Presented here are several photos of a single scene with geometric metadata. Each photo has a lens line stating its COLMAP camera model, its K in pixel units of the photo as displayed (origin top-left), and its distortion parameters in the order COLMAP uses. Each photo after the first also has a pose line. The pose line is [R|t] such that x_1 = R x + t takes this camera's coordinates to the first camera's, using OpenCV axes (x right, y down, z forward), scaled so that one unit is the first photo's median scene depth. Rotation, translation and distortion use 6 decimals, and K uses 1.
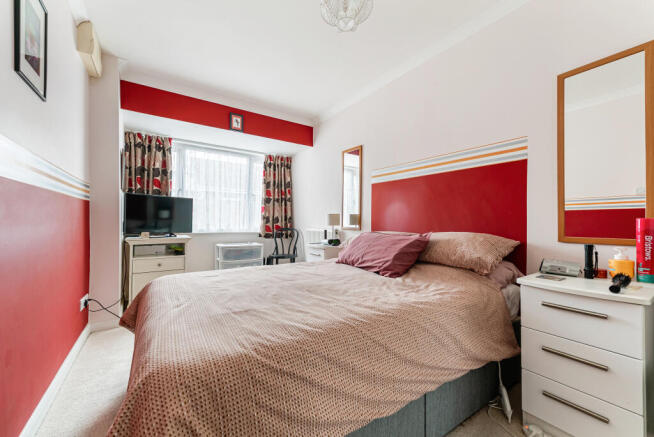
lens RADIAL K [[268.0, 0, 323.0], [0, 268.0, 219.4], [0, 0, 1]] dist [0.013373, -0.000714]
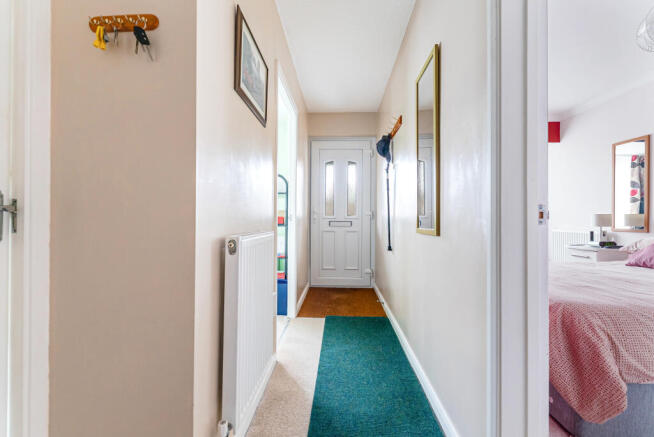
lens RADIAL K [[268.0, 0, 329.0], [0, 268.0, 219.5], [0, 0, 1]] dist [0.013373, -0.000714]
pose [[0.811126, -0.004253, -0.584856, -0.182710], [0.003527, 0.999991, -0.002380, -0.003422], [0.584861, -0.000133, 0.811133, -0.317947]]
